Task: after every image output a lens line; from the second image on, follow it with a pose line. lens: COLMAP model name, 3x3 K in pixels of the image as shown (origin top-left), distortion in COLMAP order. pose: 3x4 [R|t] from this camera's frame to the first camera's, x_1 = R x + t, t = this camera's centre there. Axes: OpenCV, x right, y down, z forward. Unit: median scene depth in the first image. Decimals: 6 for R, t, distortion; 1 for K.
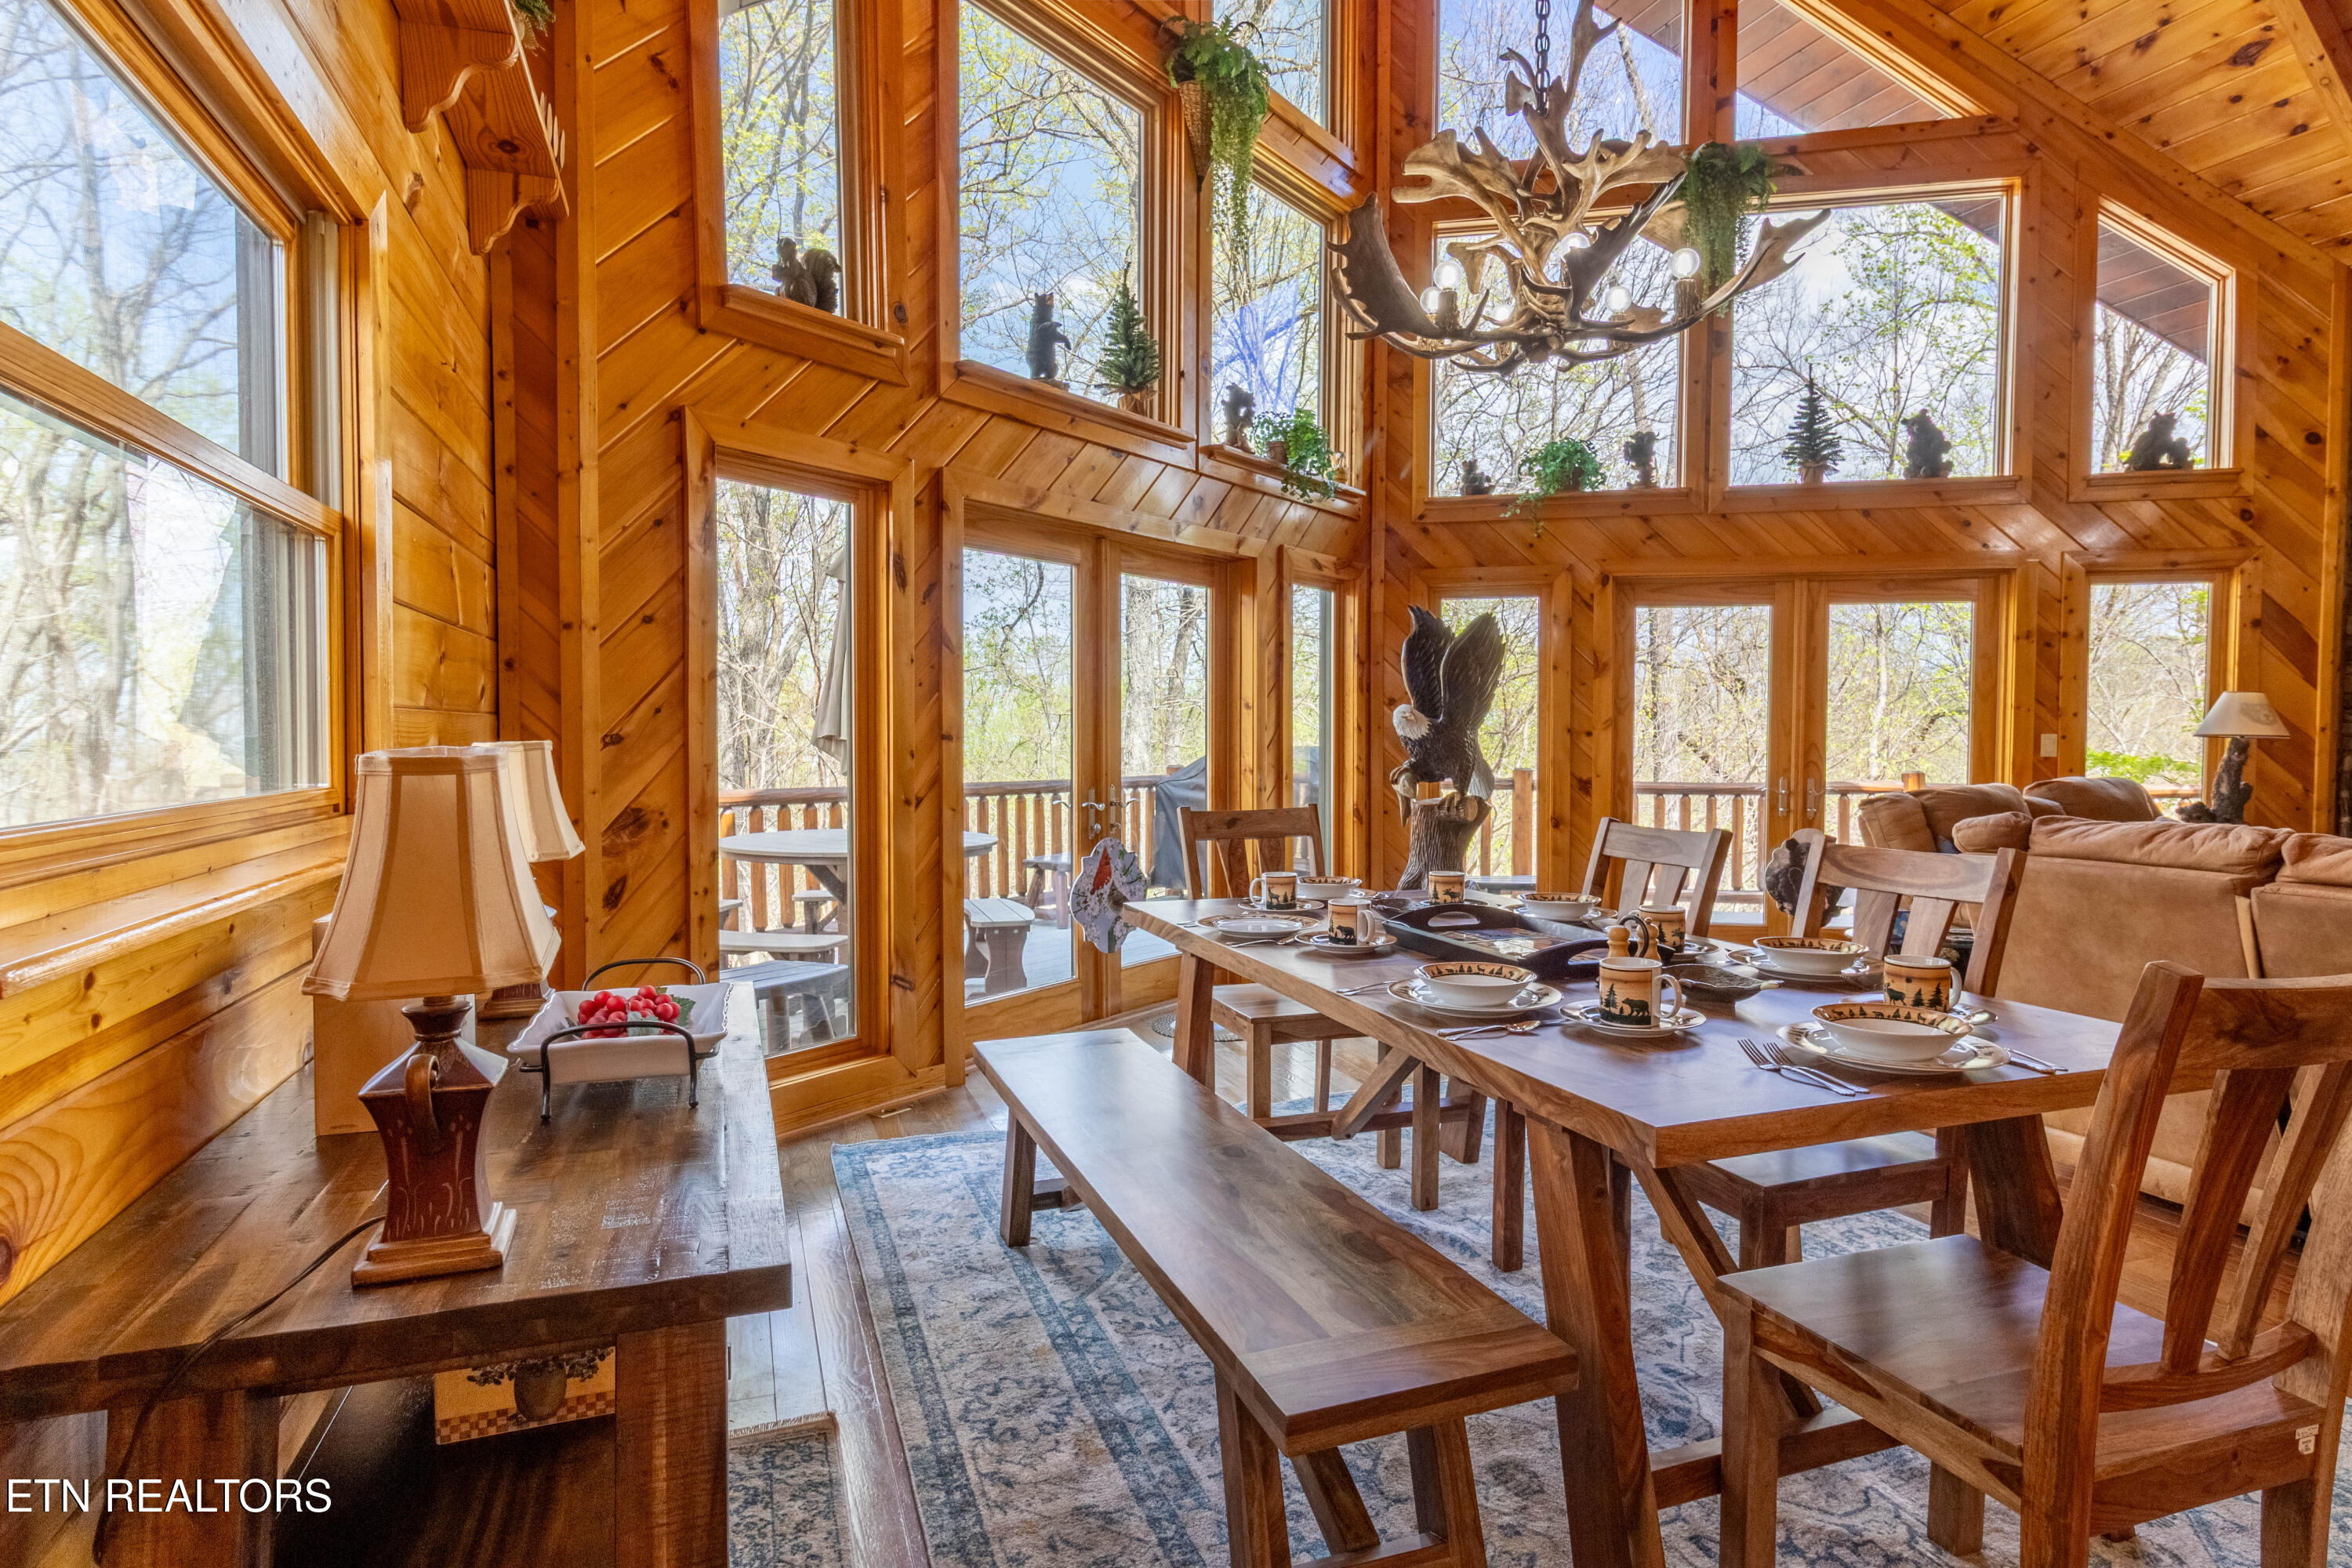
lens RADIAL K [[1252.4, 0, 1208.1], [0, 1252.4, 760.9], [0, 0, 1]] dist [0.006963, -0.000417]
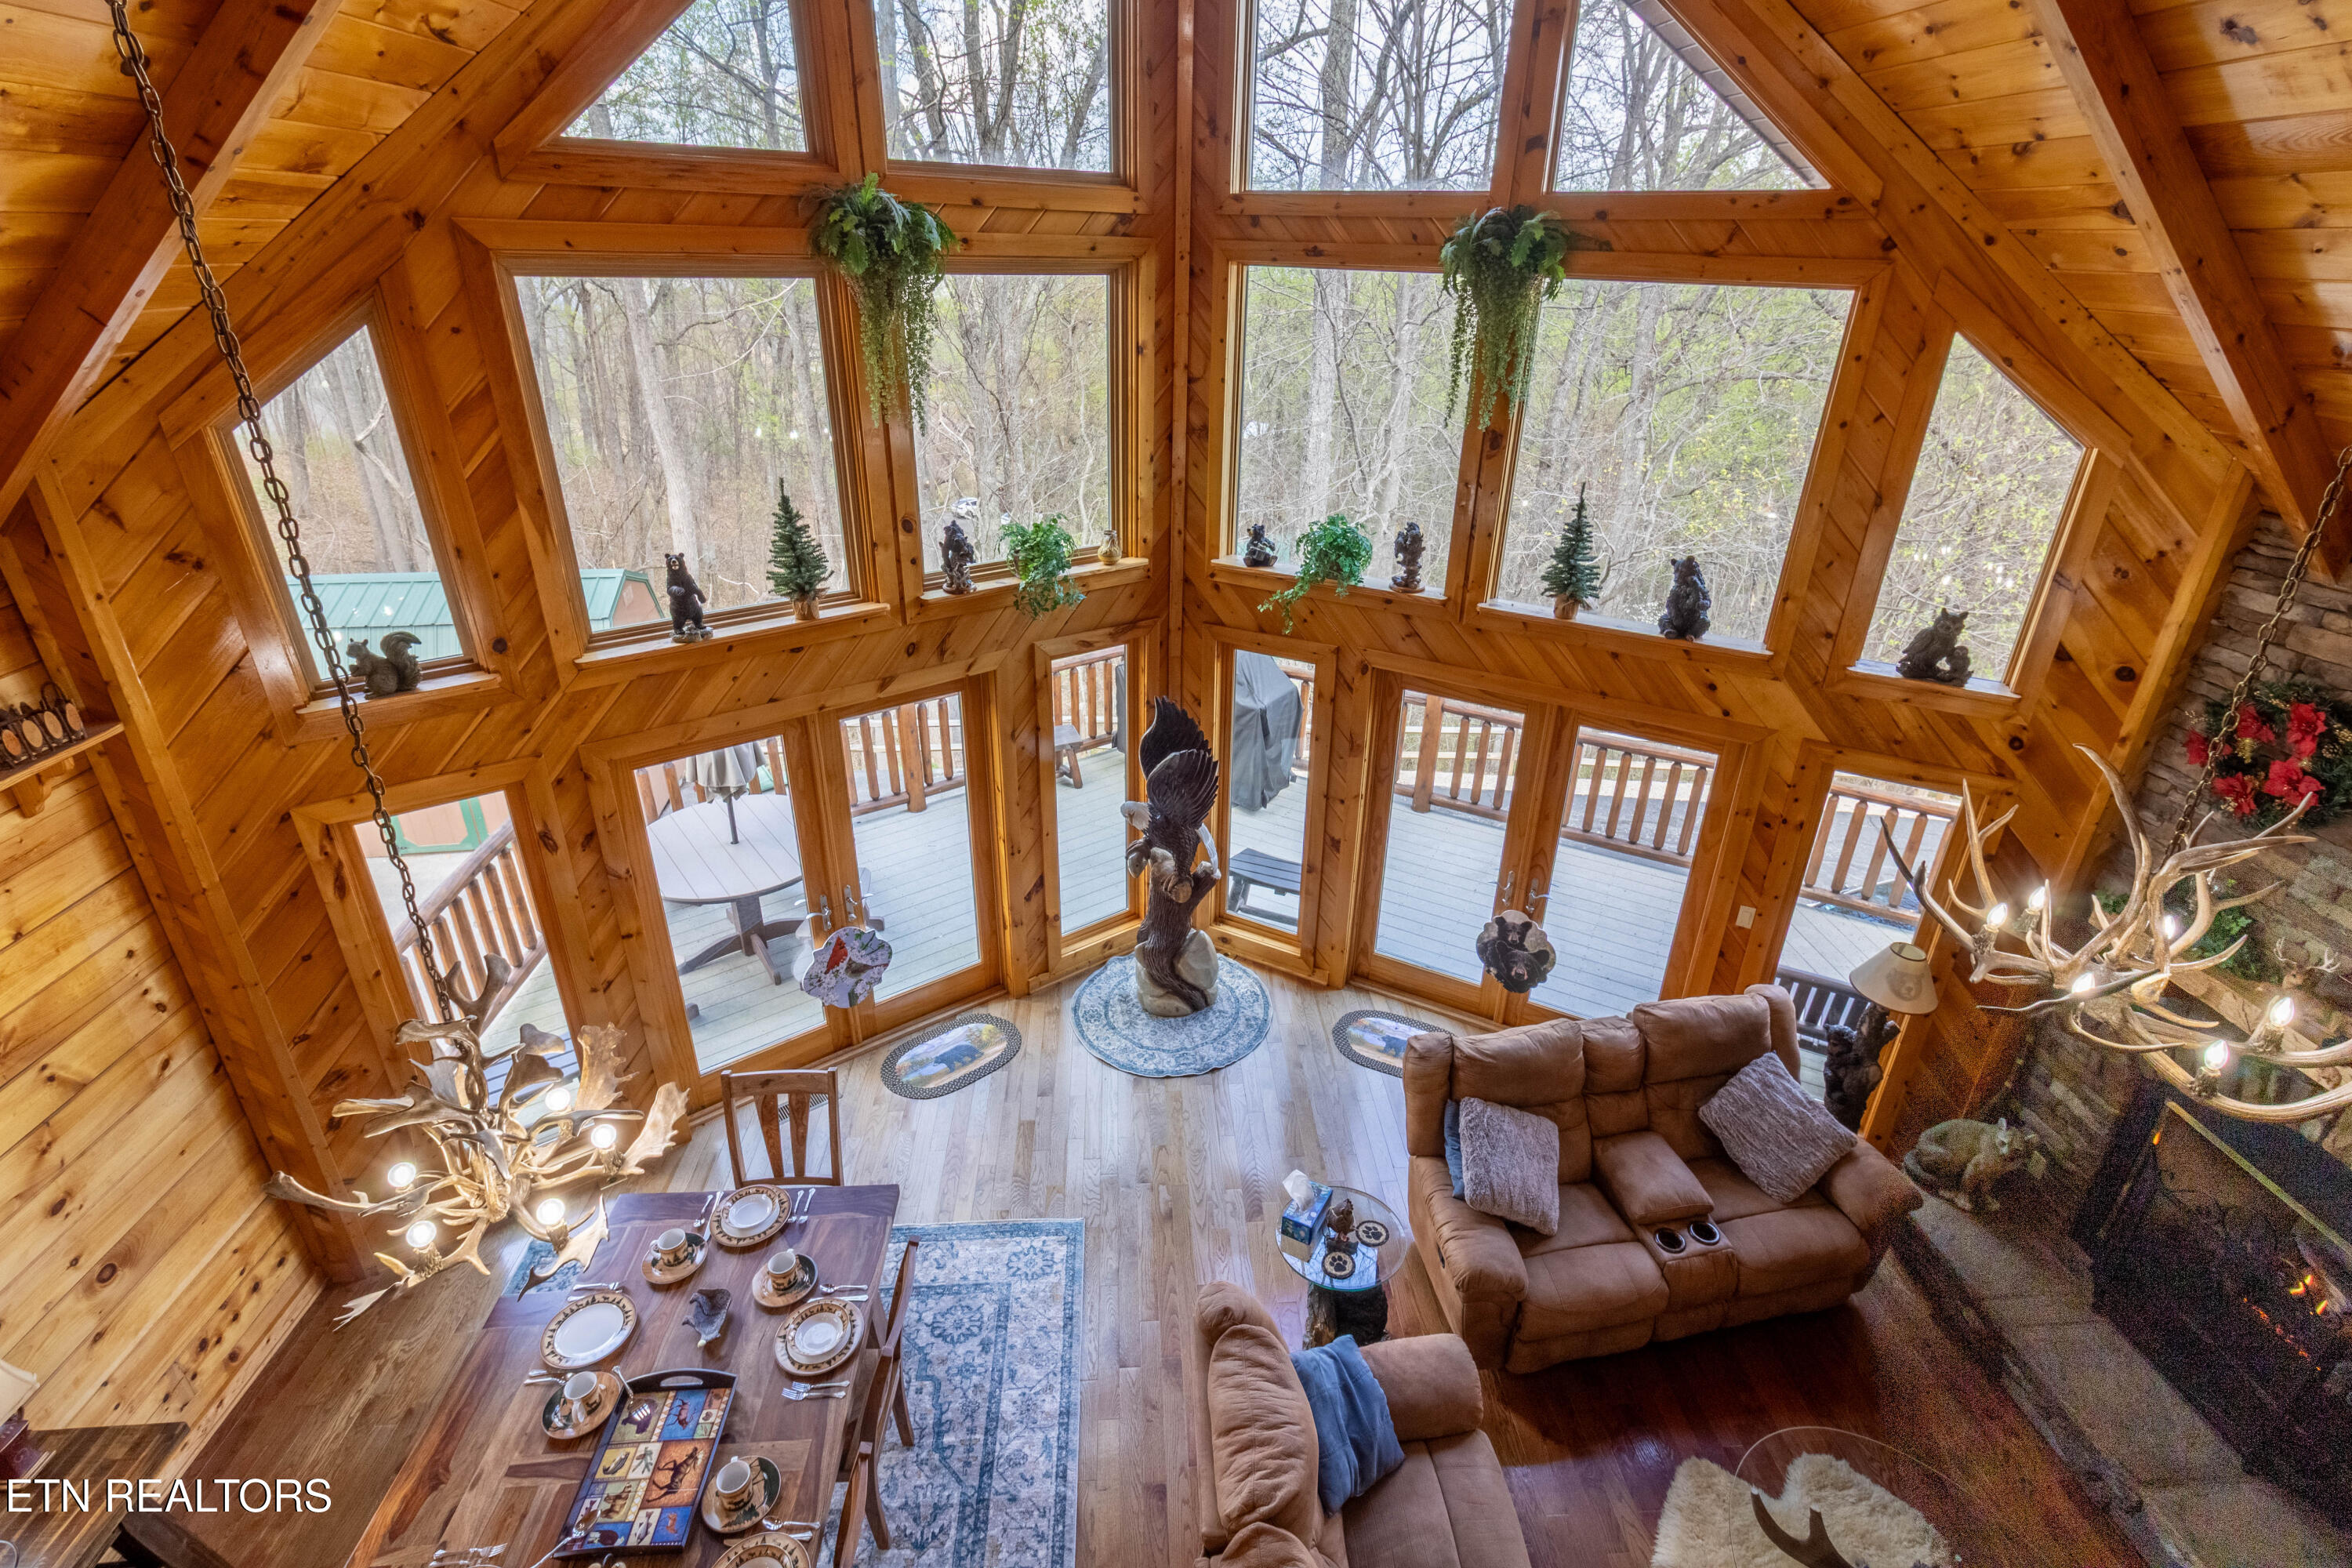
lens RADIAL K [[1089.1, 0, 1165.5], [0, 1089.1, 782.4], [0, 0, 1]] dist [0.001759, 0.000706]
pose [[0.960674, 0.112999, -0.253646, 0.433250], [-0.005382, 0.920860, 0.389856, -0.441187], [0.277626, -0.373159, 0.885255, 0.150694]]
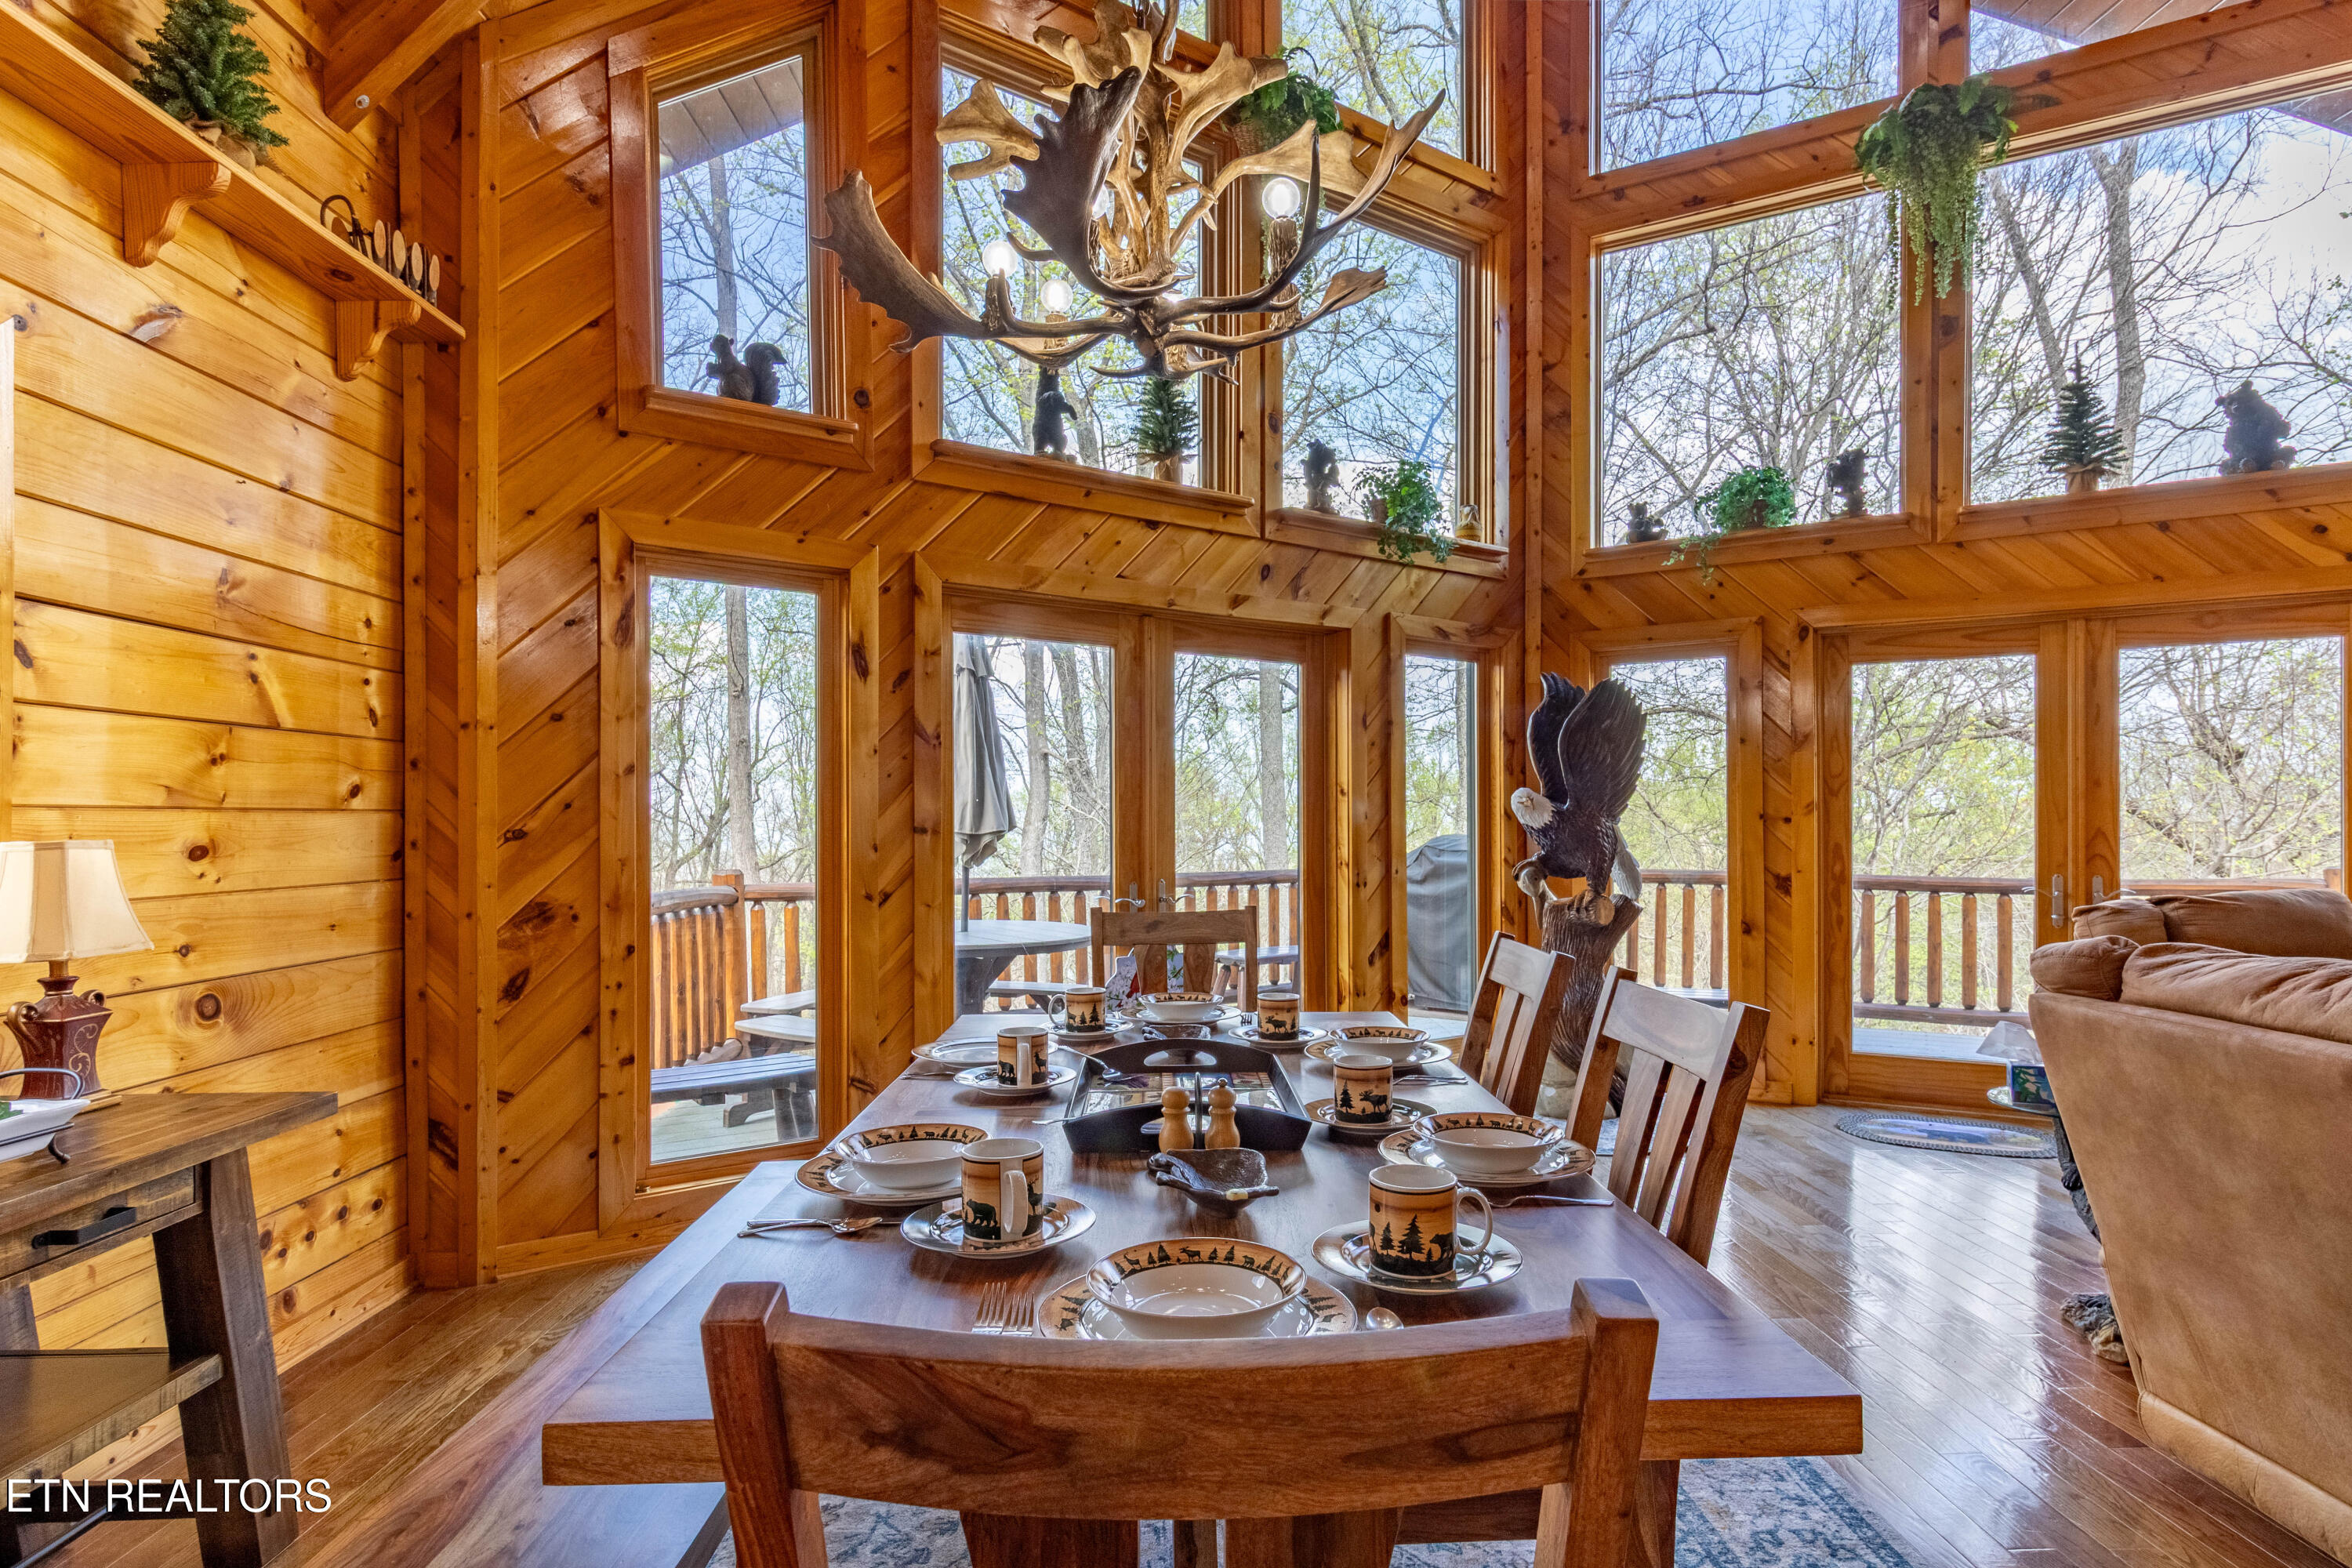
lens RADIAL K [[1252.4, 0, 1198.8], [0, 1252.4, 805.4], [0, 0, 1]] dist [0.006963, -0.000417]
pose [[0.951291, -0.010638, -0.308112, 0.209696], [0.000018, 0.999406, -0.034453, -0.003310], [0.308296, 0.032769, 0.950726, 0.108661]]
